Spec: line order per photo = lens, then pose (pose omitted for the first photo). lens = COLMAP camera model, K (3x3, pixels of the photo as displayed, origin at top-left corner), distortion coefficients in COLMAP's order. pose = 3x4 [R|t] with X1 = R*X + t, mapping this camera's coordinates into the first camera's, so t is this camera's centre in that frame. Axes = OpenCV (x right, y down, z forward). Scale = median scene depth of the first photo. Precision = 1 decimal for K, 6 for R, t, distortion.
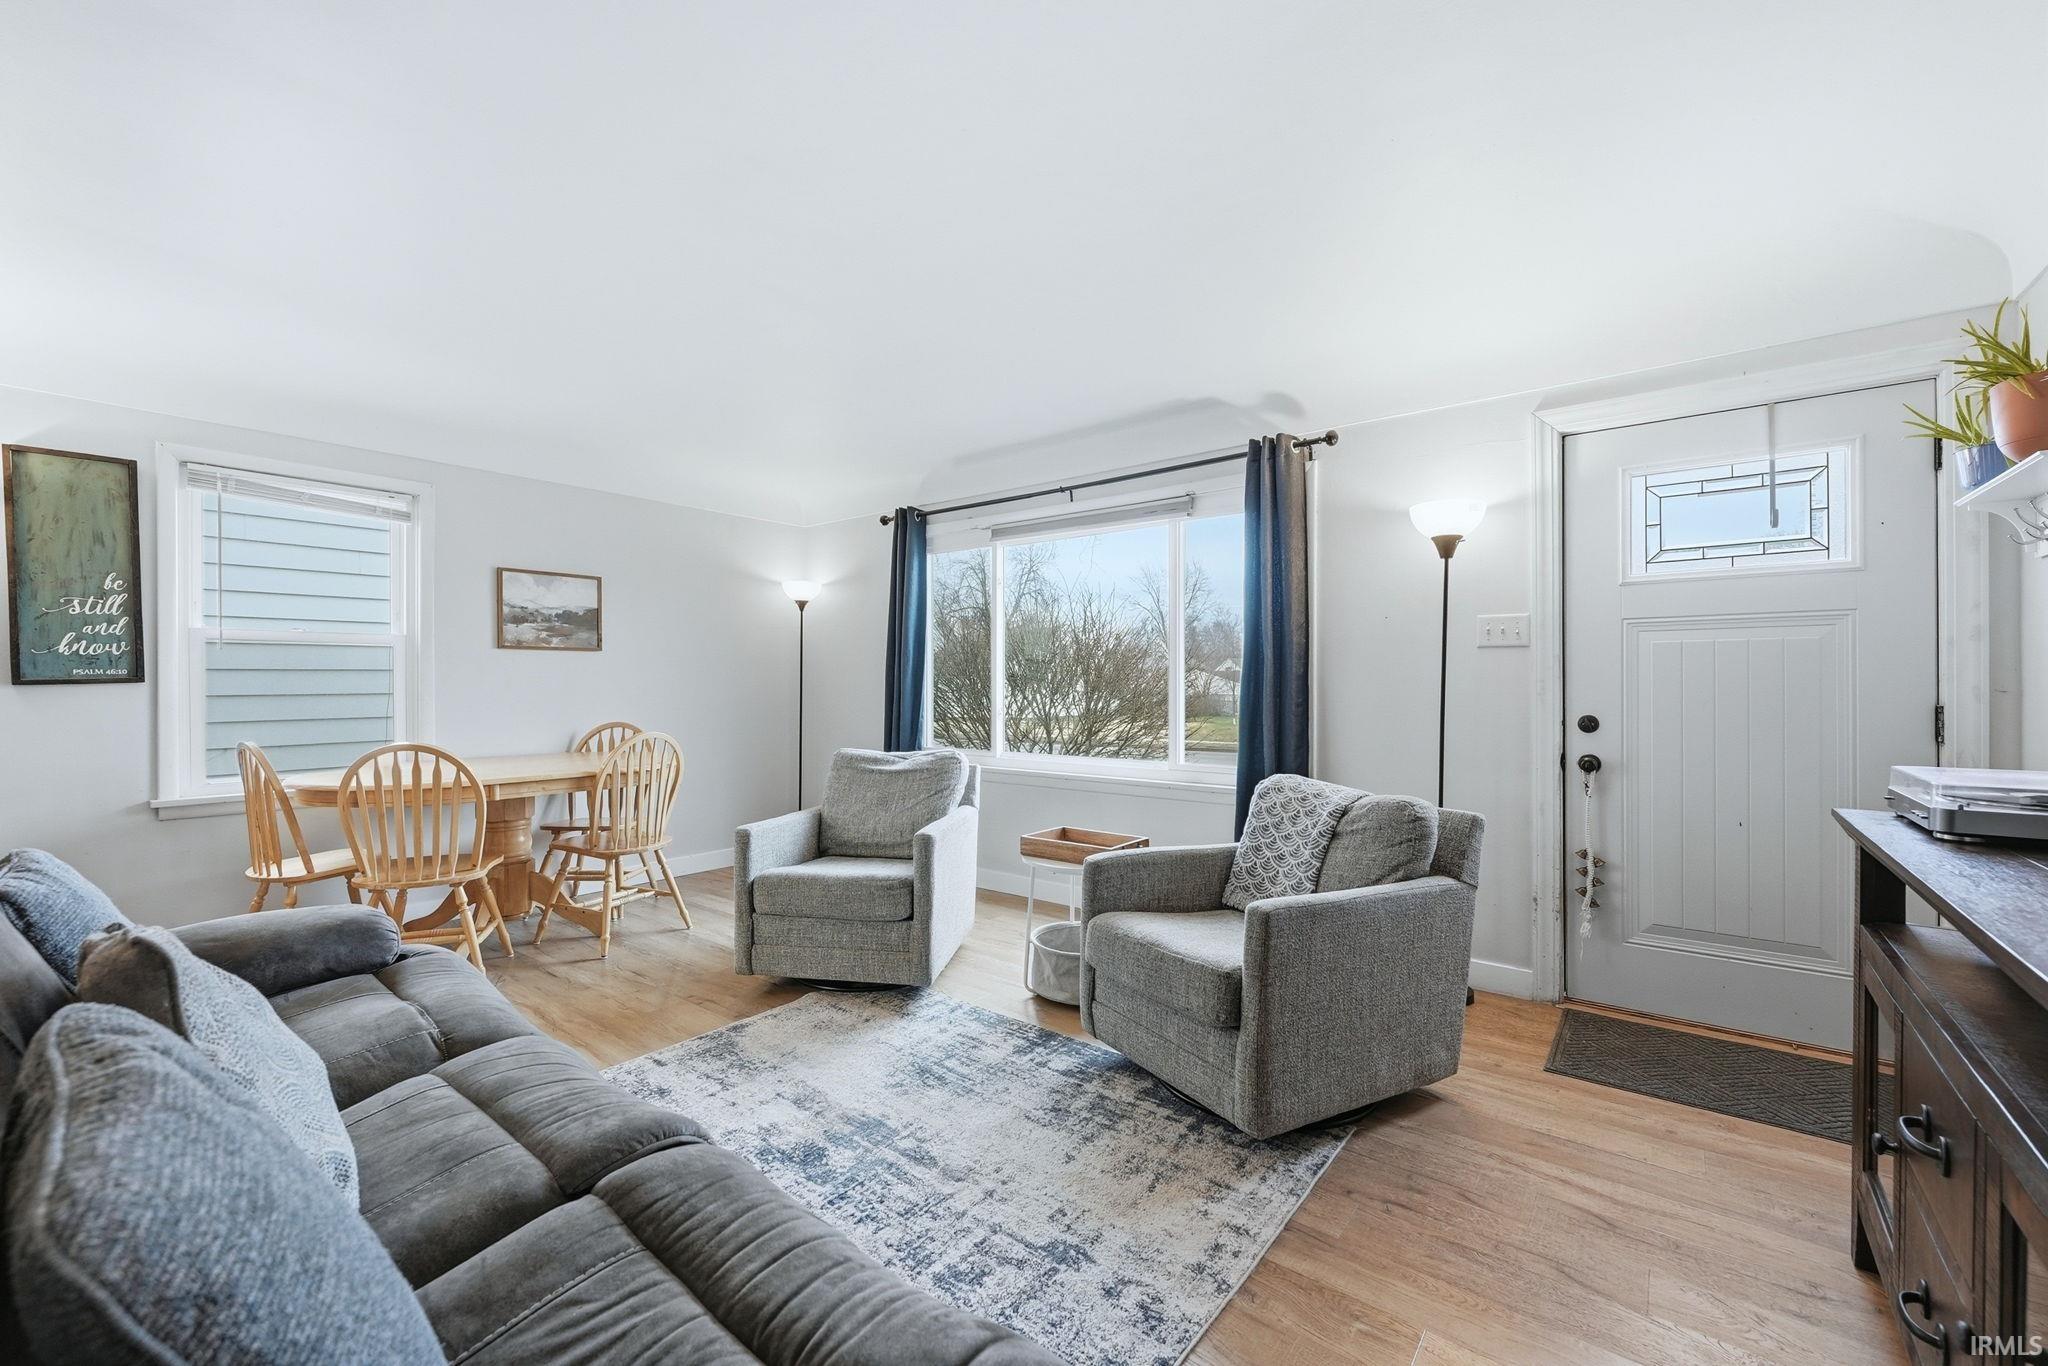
lens RADIAL K [[822.4, 0, 1025.1], [0, 822.4, 688.7], [0, 0, 1]] dist [-0.002351, -0.000392]
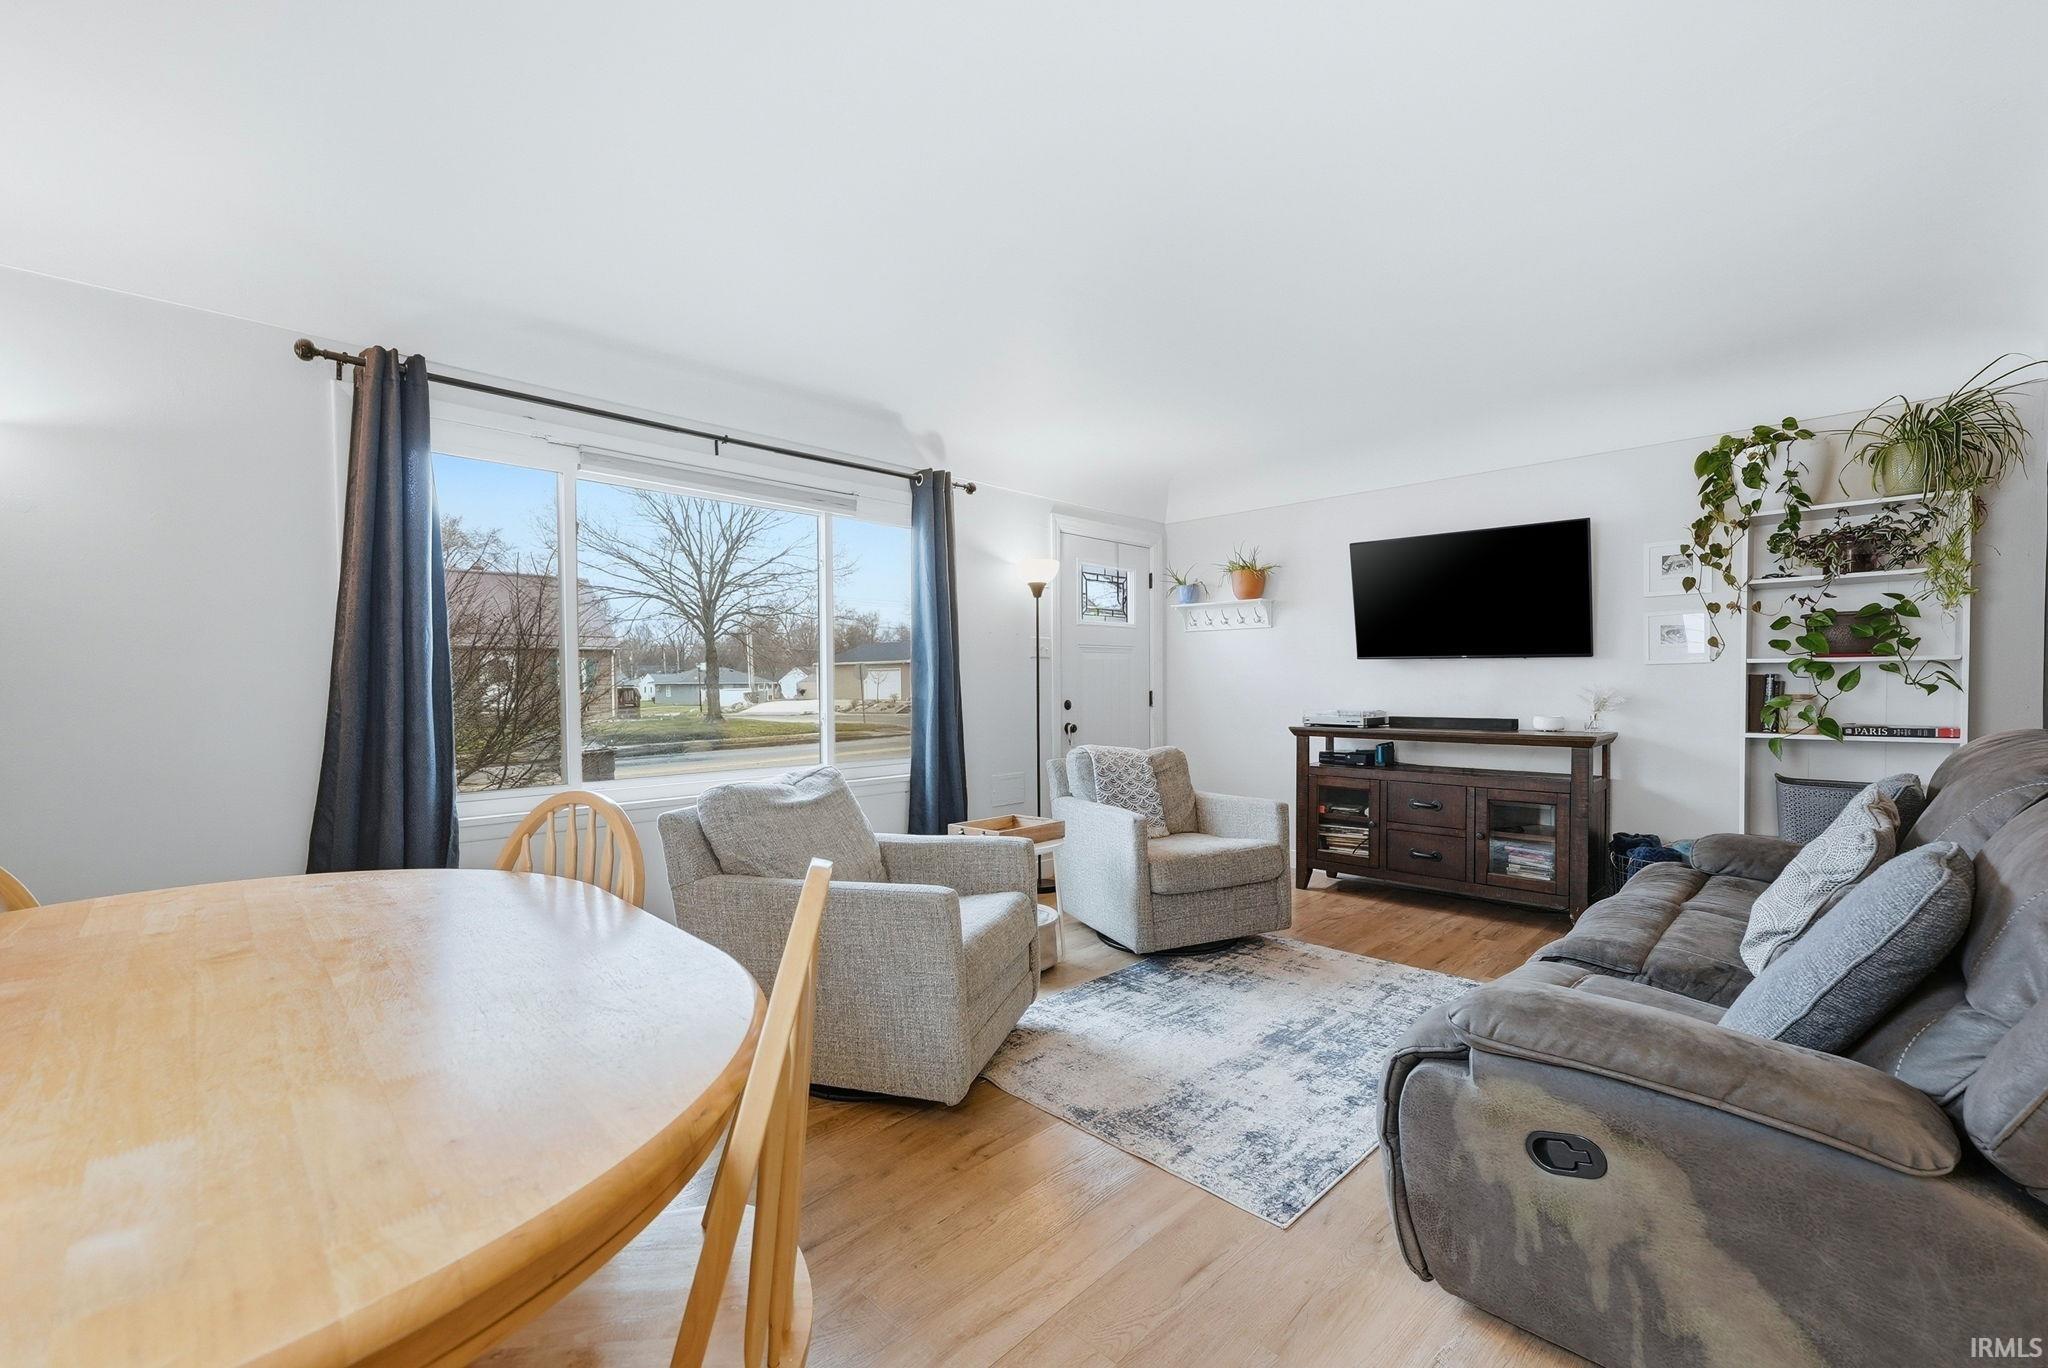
lens RADIAL K [[847.0, 0, 1018.7], [0, 847.0, 689.4], [0, 0, 1]] dist [0.001136, -0.000121]
pose [[0.115811, -0.016076, 0.993141, -1.296774], [-0.000375, 0.999868, 0.016229, -0.018516], [-0.993271, -0.002252, 0.115789, 1.068696]]
